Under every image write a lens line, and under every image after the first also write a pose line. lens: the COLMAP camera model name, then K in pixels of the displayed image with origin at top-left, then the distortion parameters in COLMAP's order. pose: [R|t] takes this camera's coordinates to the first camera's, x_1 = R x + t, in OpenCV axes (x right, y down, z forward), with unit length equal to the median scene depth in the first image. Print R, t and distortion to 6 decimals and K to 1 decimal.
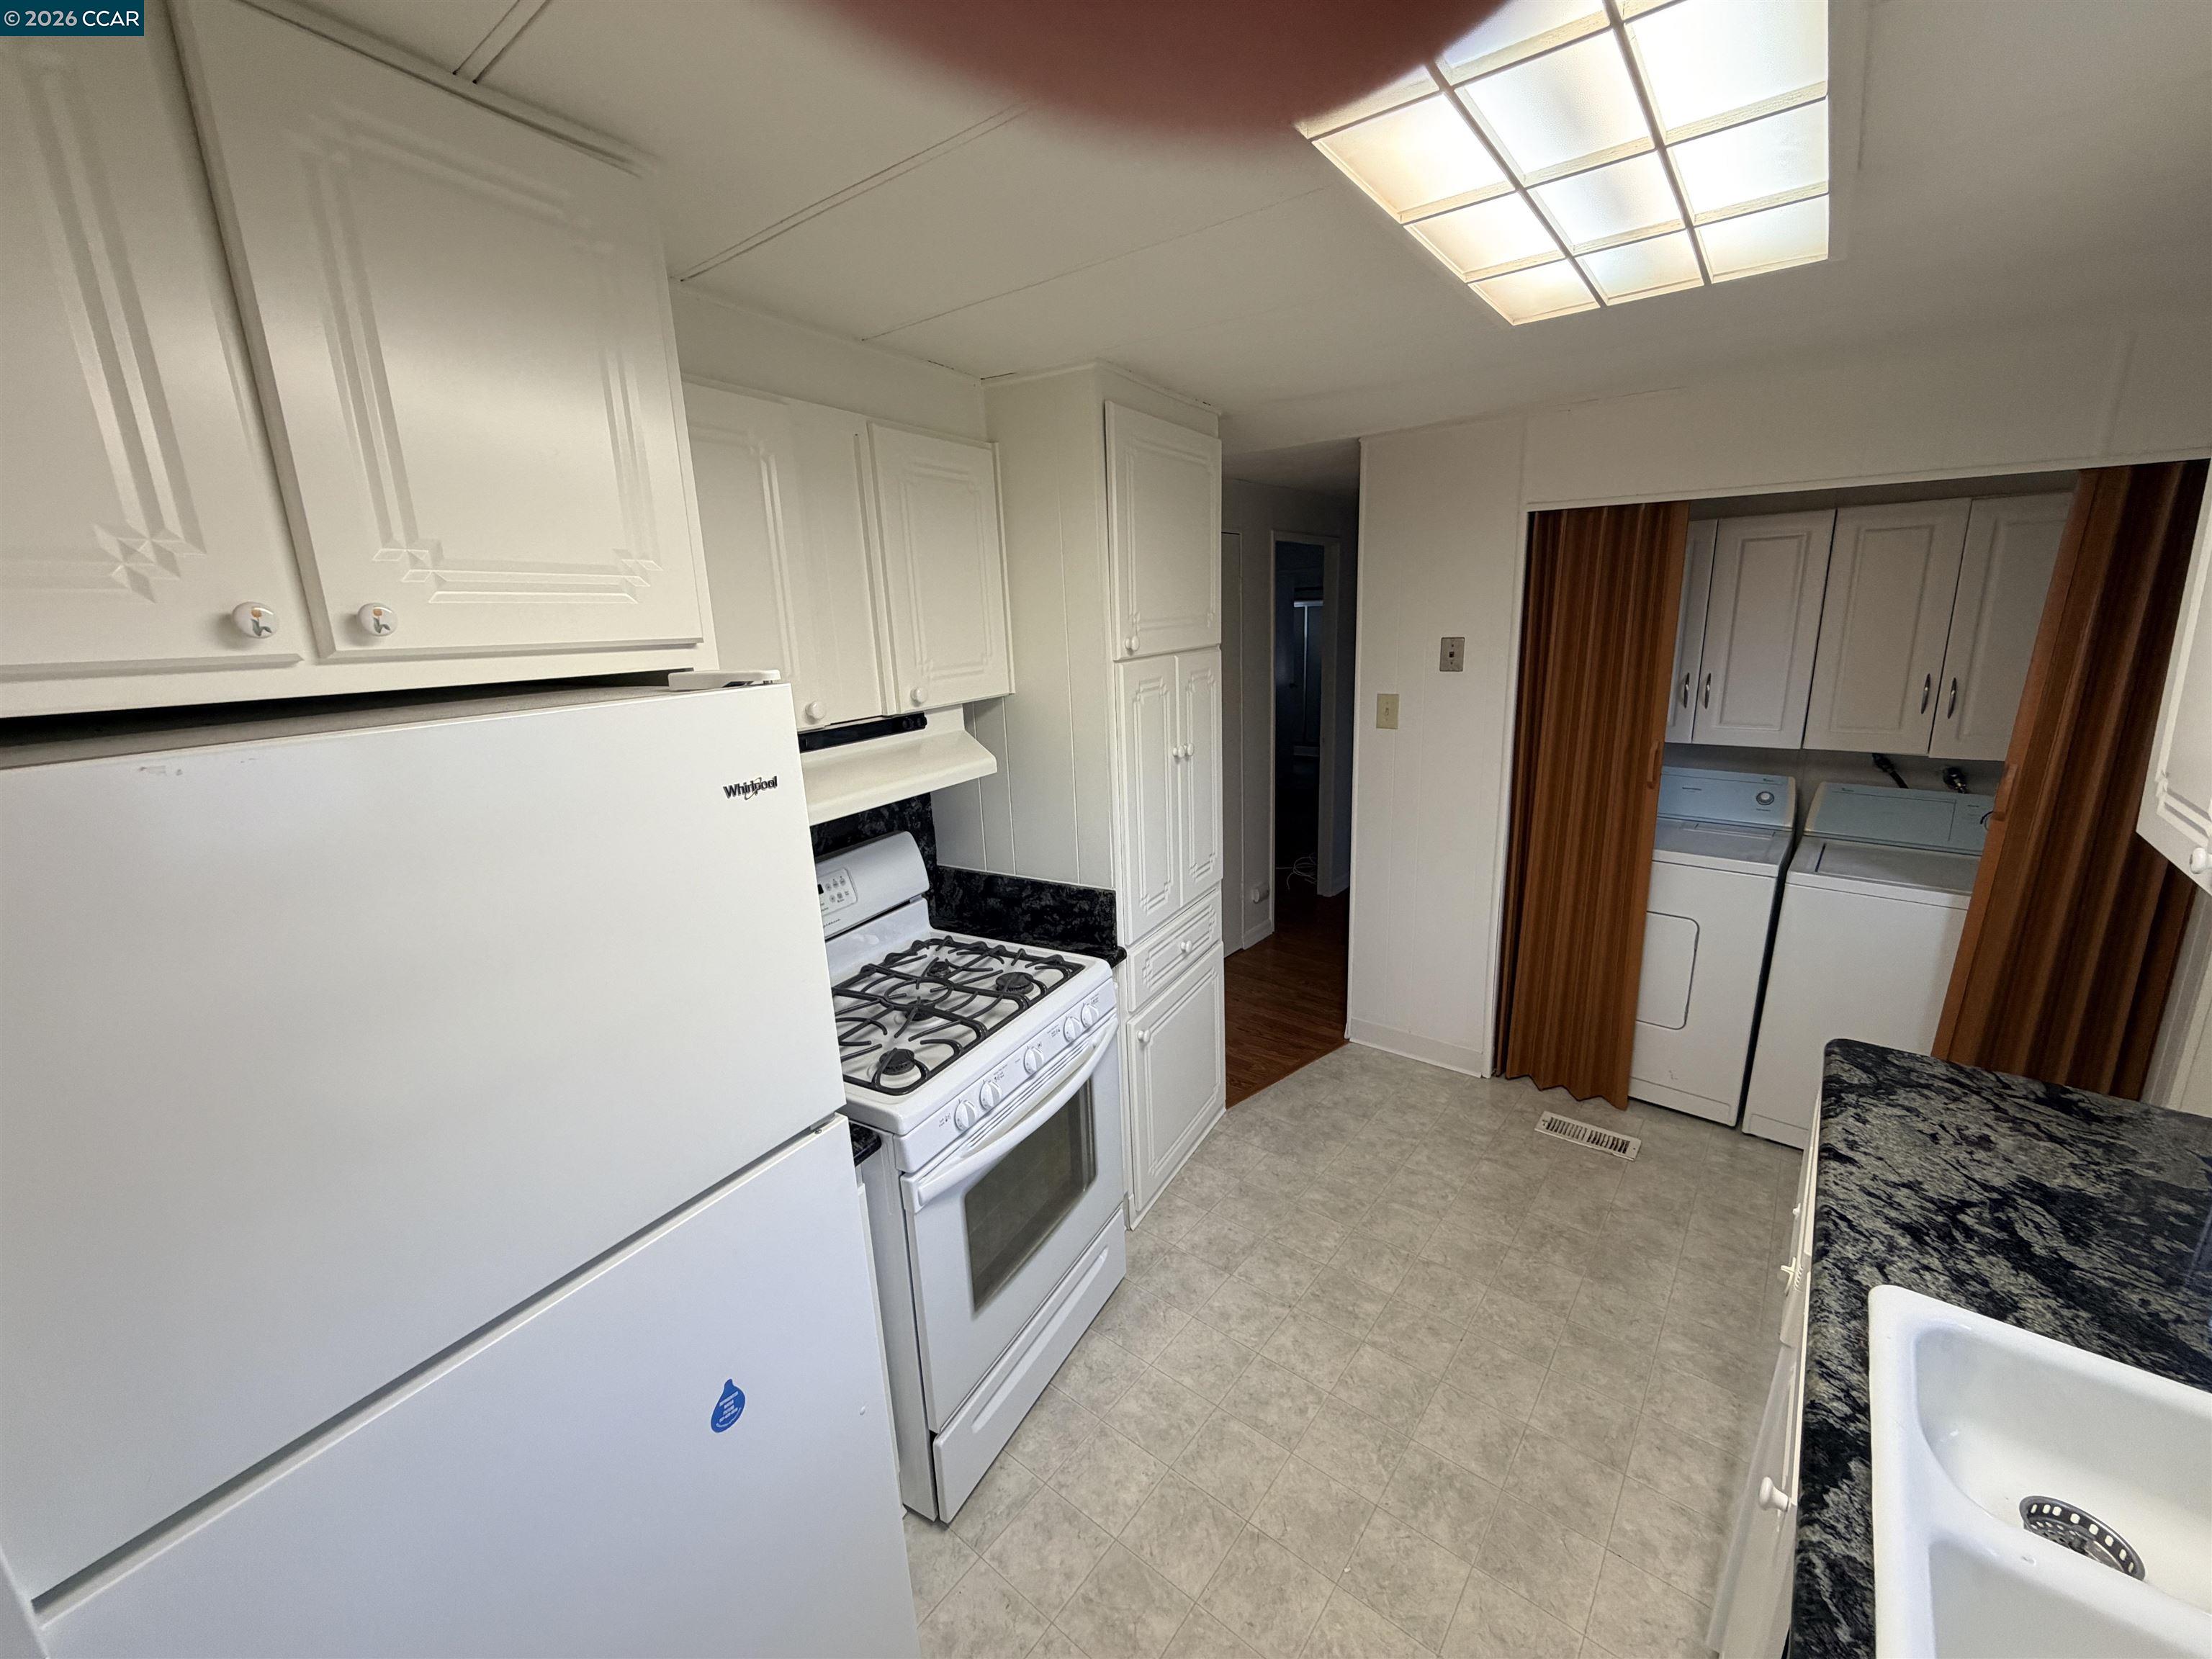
lens RADIAL K [[879.1, 0, 1098.8], [0, 879.1, 830.6], [0, 0, 1]] dist [0.000335, 0.000025]
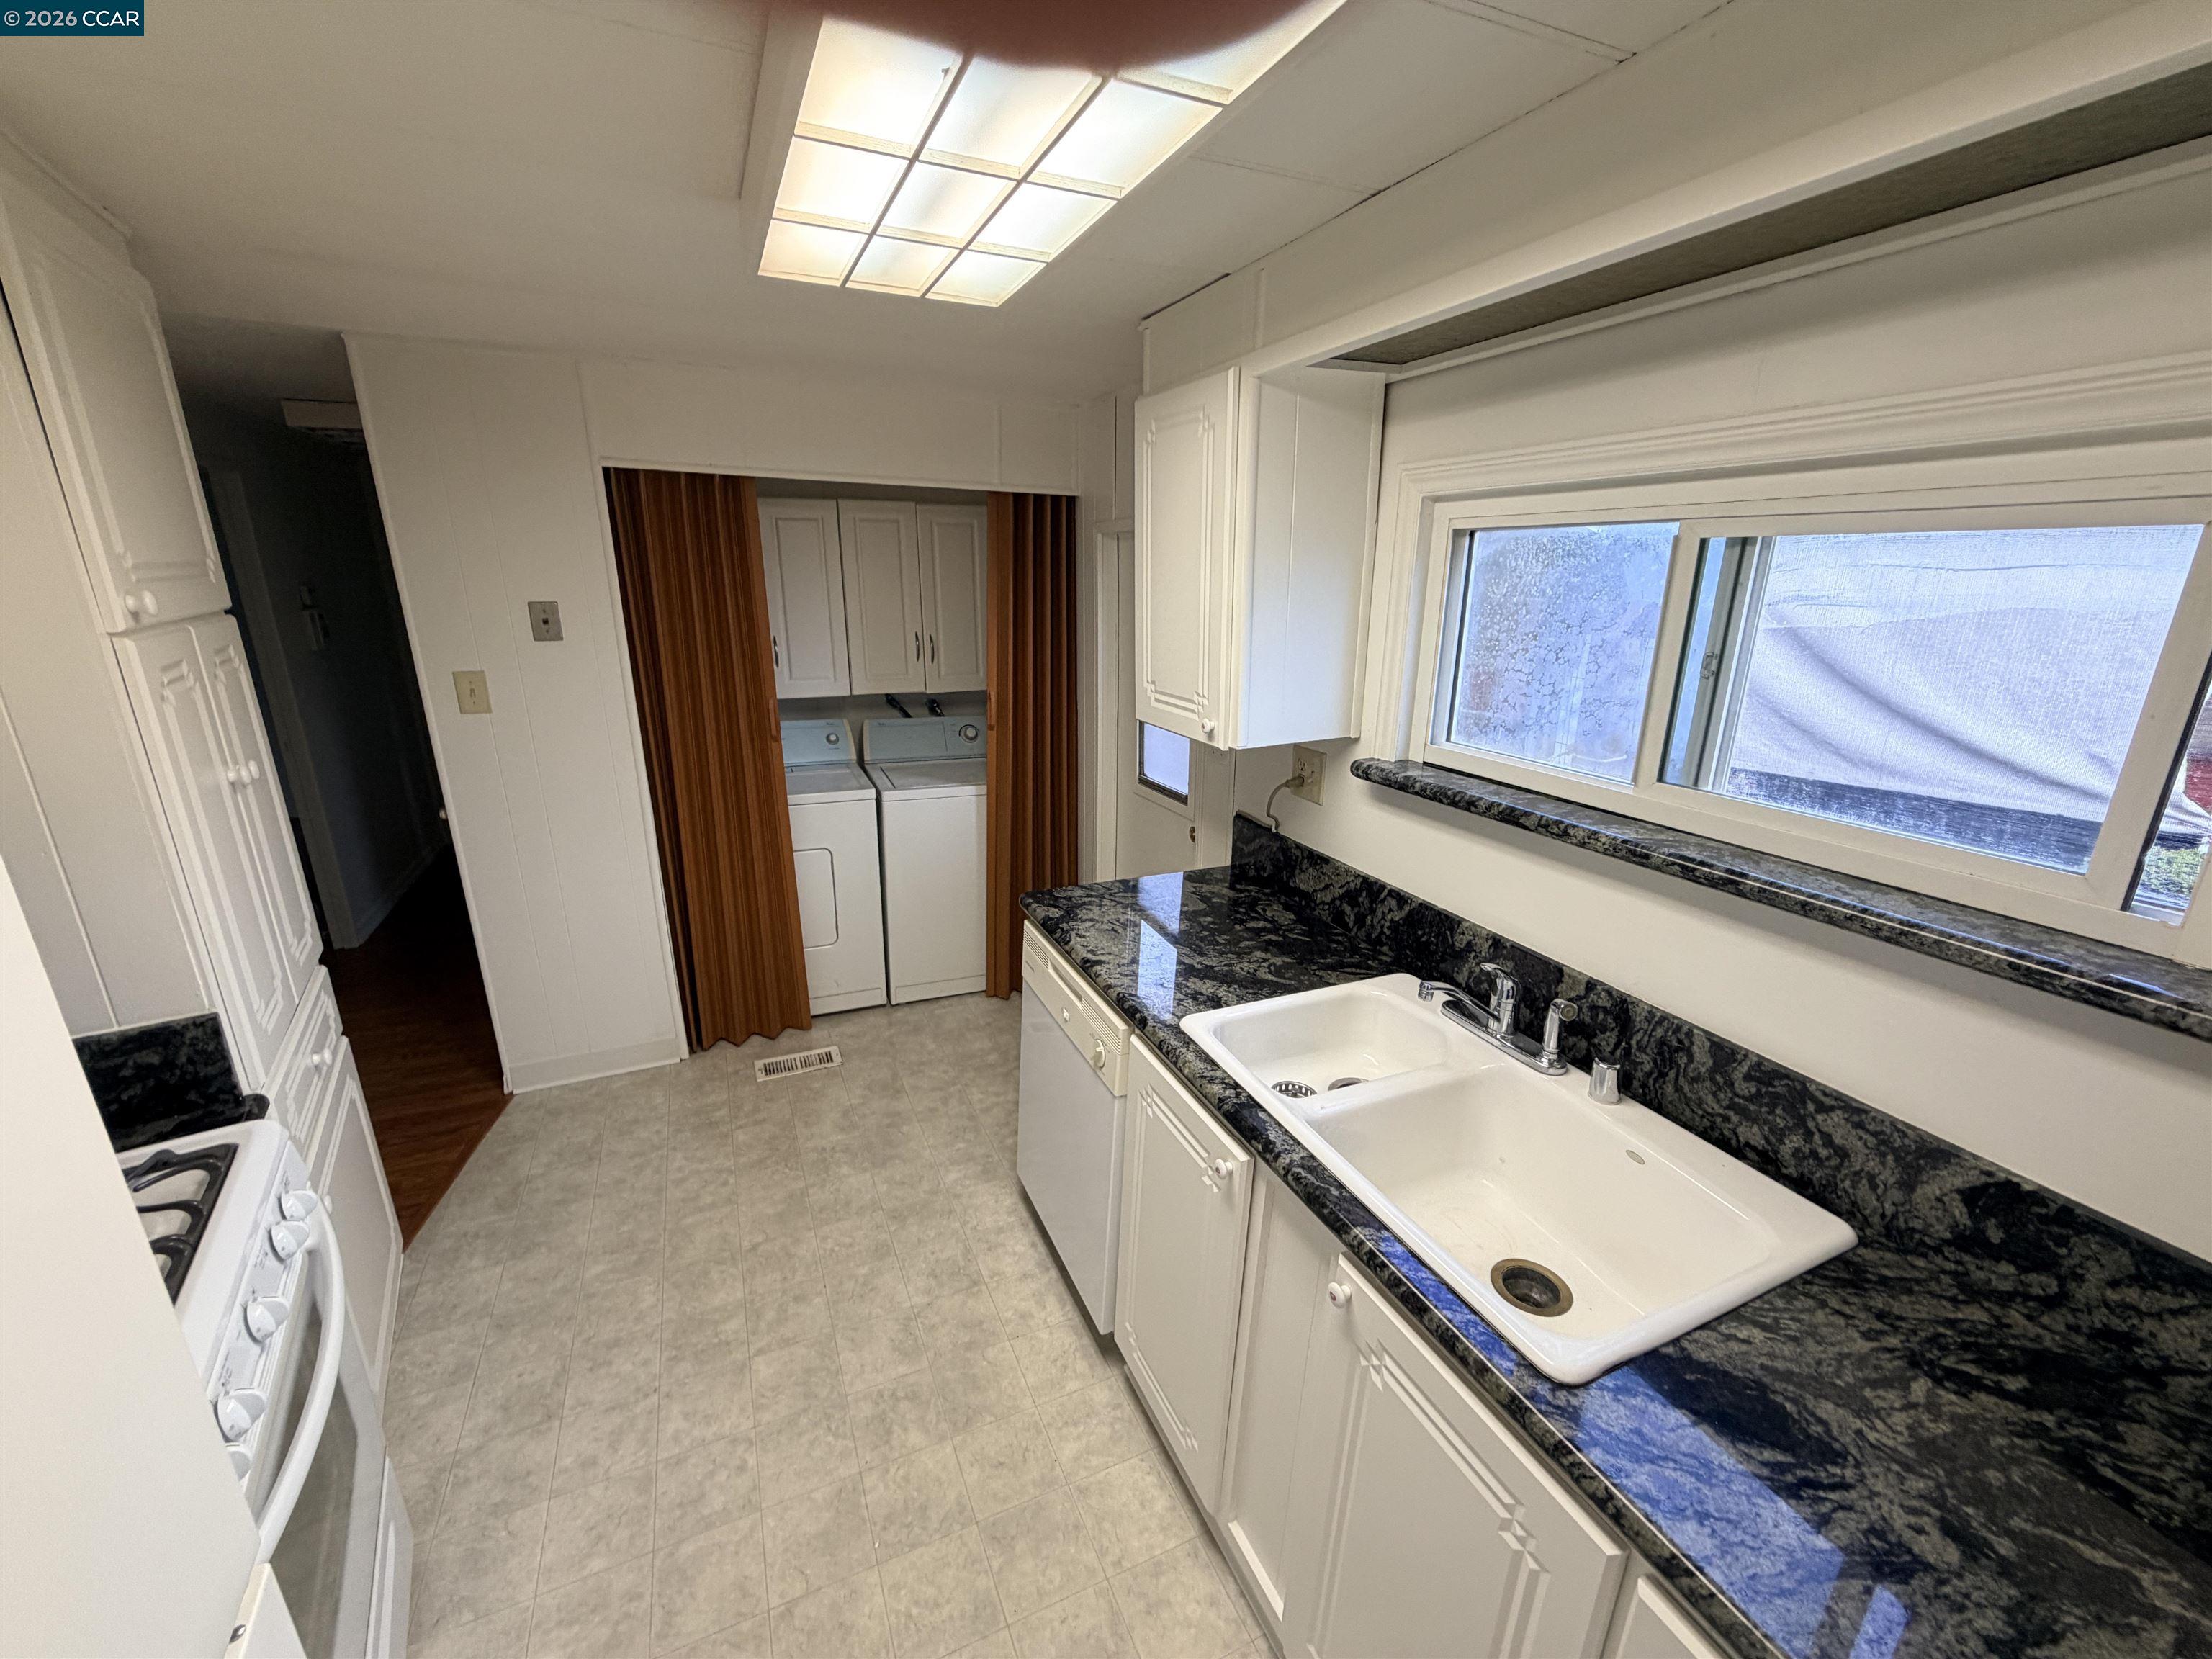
lens RADIAL K [[879.1, 0, 1098.8], [0, 879.1, 830.6], [0, 0, 1]] dist [0.000335, 0.000025]
pose [[0.451197, -0.216071, 0.865872, -0.176789], [0.188806, 0.971396, 0.144019, -0.022837], [-0.872223, 0.098501, 0.479087, 0.138410]]
